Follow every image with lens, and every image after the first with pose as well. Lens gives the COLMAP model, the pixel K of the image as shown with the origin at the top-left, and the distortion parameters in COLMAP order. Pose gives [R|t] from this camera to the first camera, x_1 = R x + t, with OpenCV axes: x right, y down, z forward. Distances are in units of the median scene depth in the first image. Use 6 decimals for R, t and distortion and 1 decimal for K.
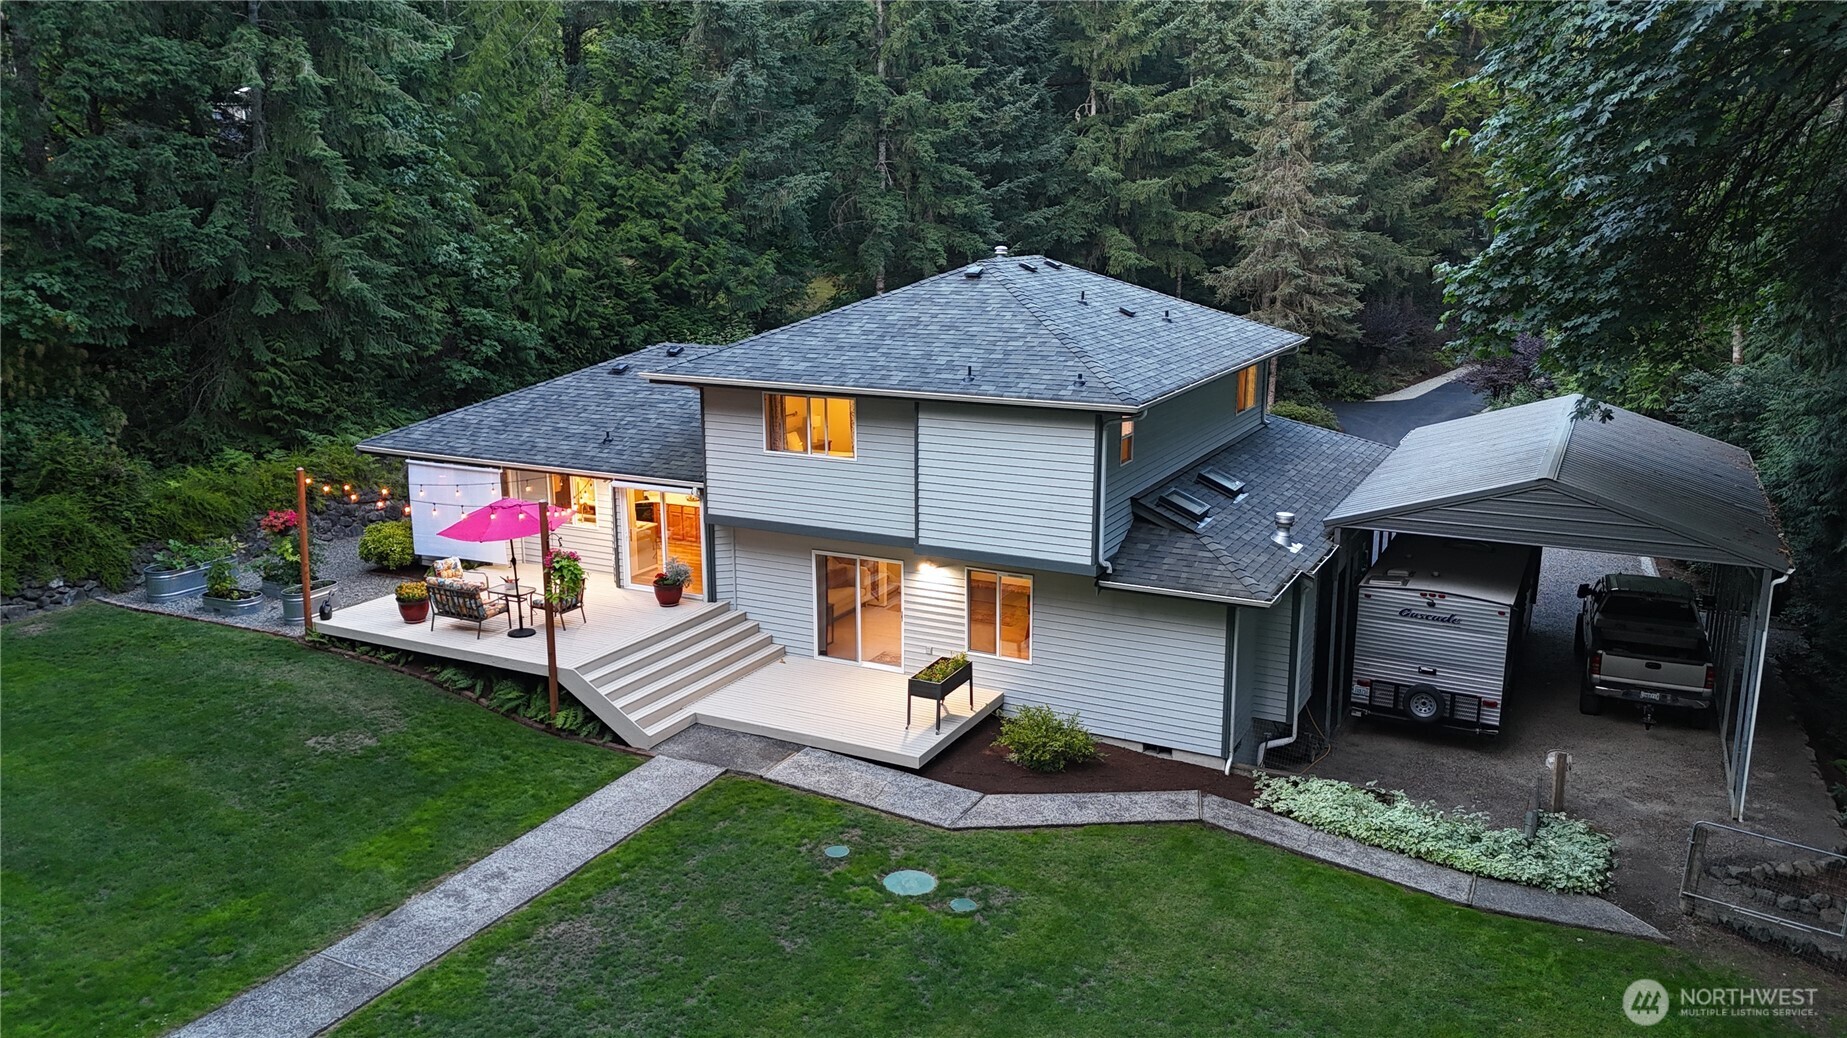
lens RADIAL K [[1351.4, 0, 928.6], [0, 1351.4, 524.0], [0, 0, 1]] dist [0.056727, -0.042034]
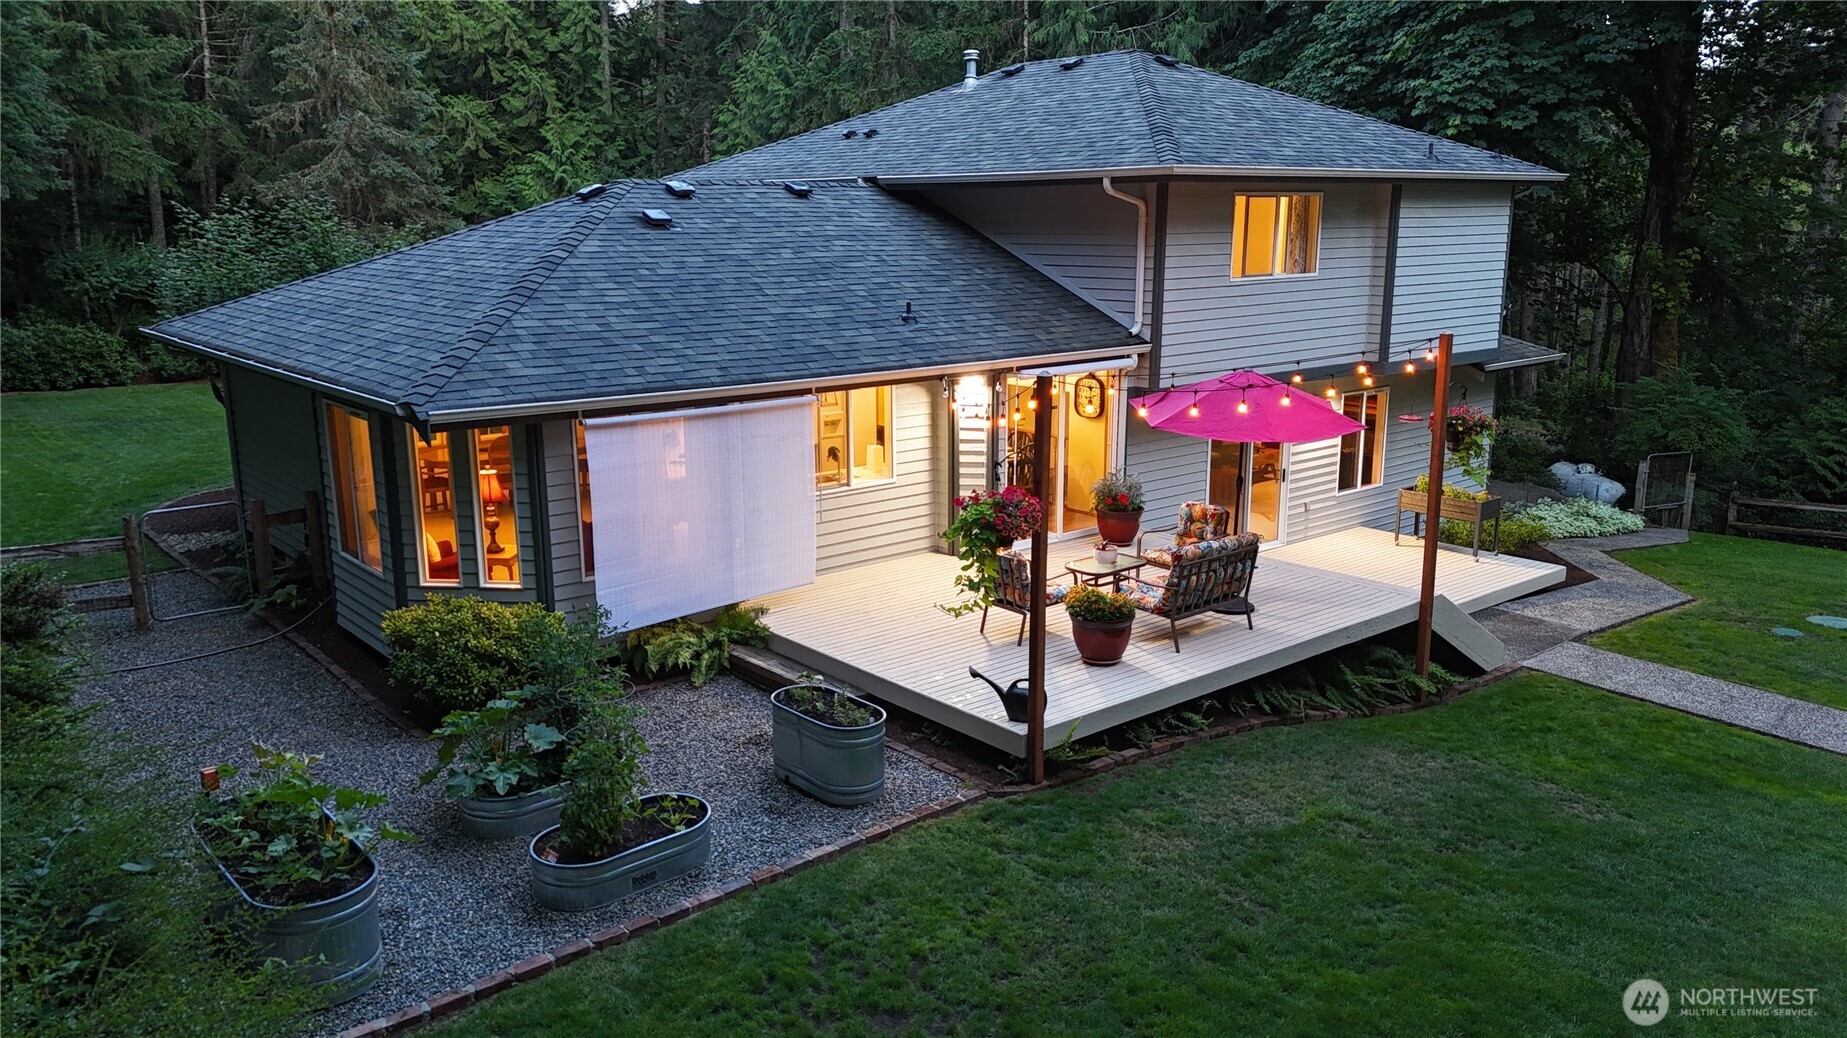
lens RADIAL K [[1351.4, 0, 929.2], [0, 1351.4, 520.3], [0, 0, 1]] dist [0.056727, -0.042034]
pose [[0.385563, -0.205509, 0.899504, -0.846229], [0.210673, 0.968736, 0.131023, -0.057715], [-0.898308, 0.138984, 0.416804, 0.854184]]
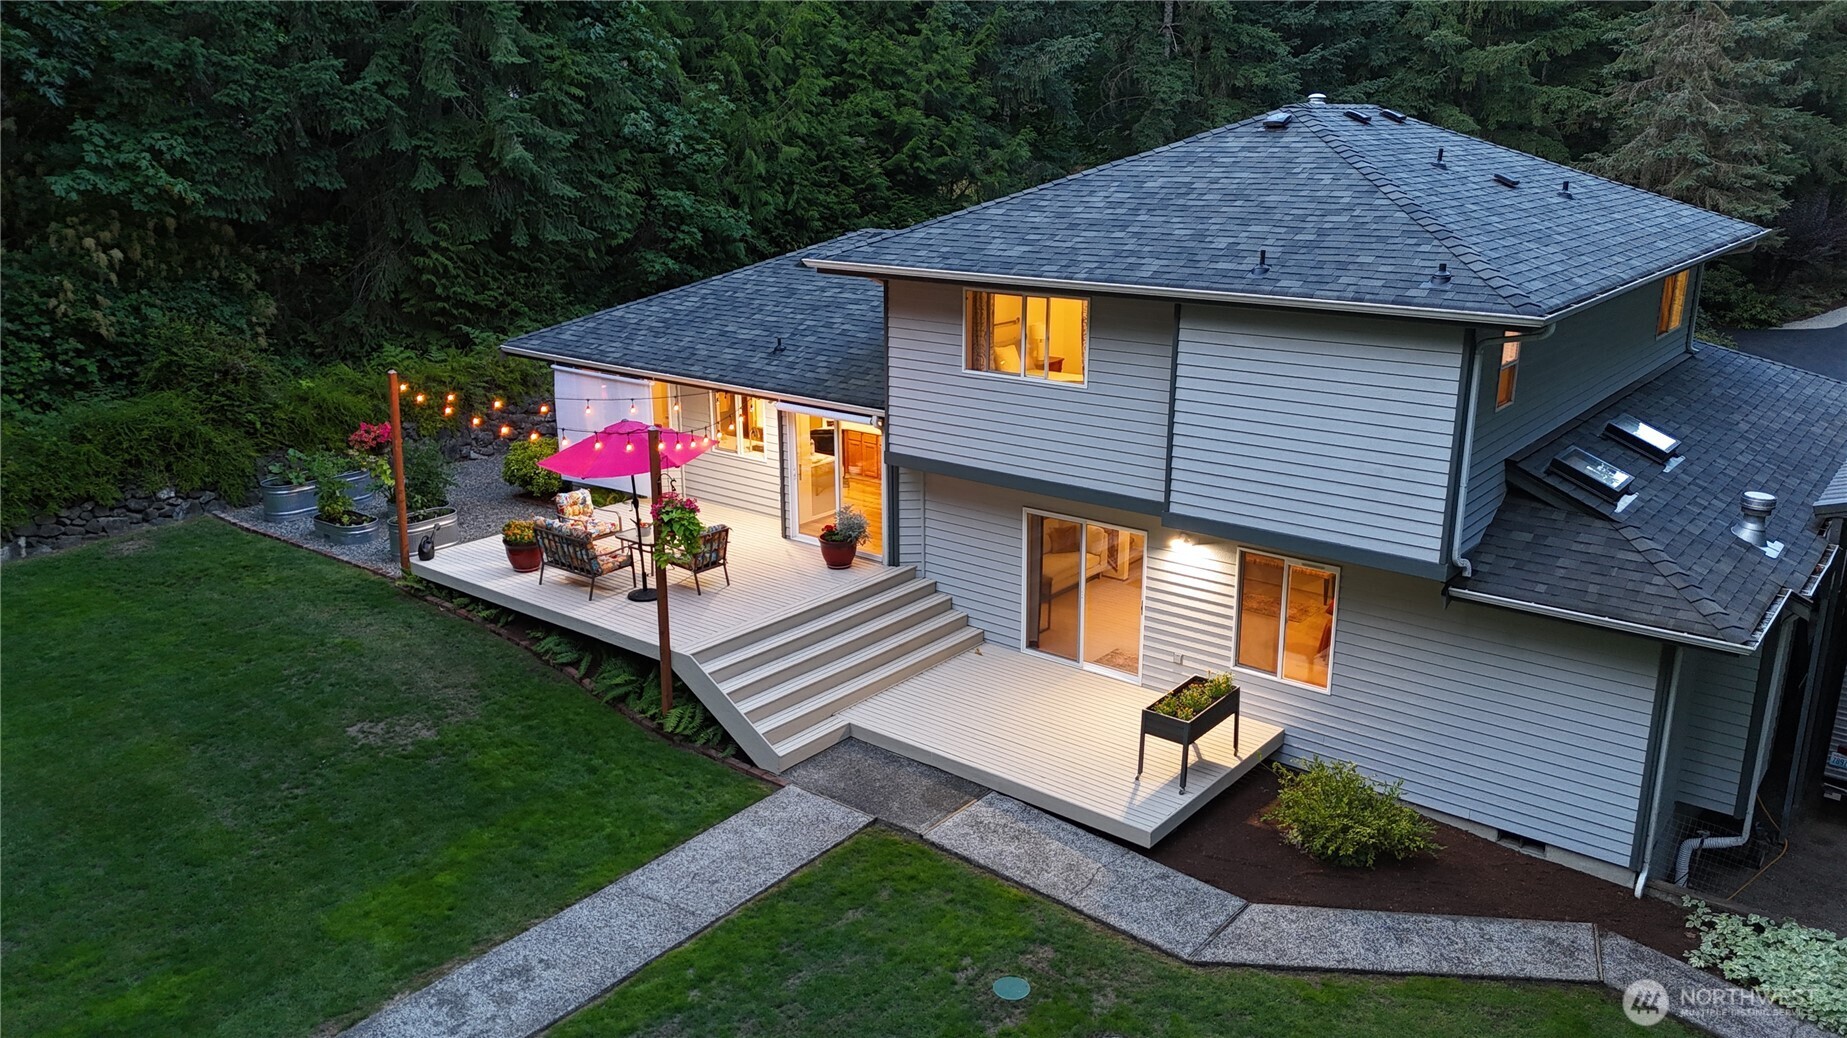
lens RADIAL K [[1351.4, 0, 920.7], [0, 1351.4, 517.8], [0, 0, 1]] dist [0.056727, -0.042034]
pose [[0.977880, 0.056435, -0.201411, 0.006987], [-0.044898, 0.997103, 0.061400, -0.017822], [0.204292, -0.050999, 0.977581, 0.274364]]
